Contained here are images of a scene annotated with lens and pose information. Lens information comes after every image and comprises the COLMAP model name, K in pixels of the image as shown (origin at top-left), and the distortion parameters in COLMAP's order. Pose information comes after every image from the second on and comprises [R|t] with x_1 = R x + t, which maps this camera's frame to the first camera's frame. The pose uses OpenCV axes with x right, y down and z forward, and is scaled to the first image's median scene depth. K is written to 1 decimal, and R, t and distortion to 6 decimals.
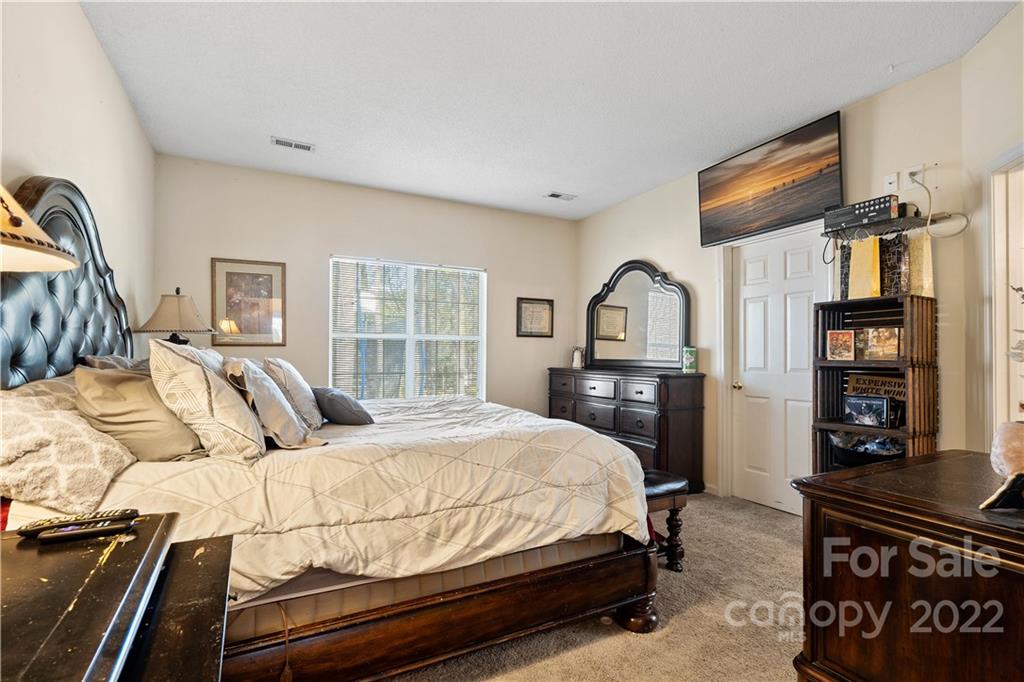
lens RADIAL K [[479.8, 0, 508.8], [0, 479.8, 352.2], [0, 0, 1]] dist [-0.000782, -0.000003]
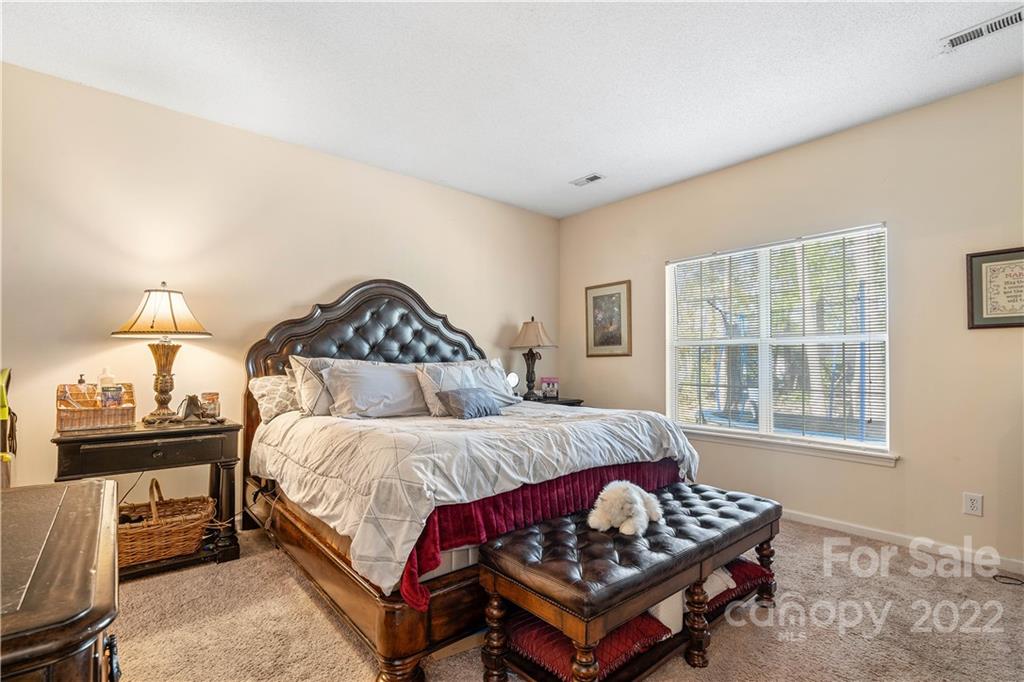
lens RADIAL K [[479.8, 0, 508.8], [0, 479.8, 352.2], [0, 0, 1]] dist [-0.000782, -0.000003]
pose [[0.201713, -0.027301, -0.979064, 0.552224], [0.001957, 0.999621, -0.027471, 0.008754], [0.979443, 0.003625, 0.201690, 0.513739]]
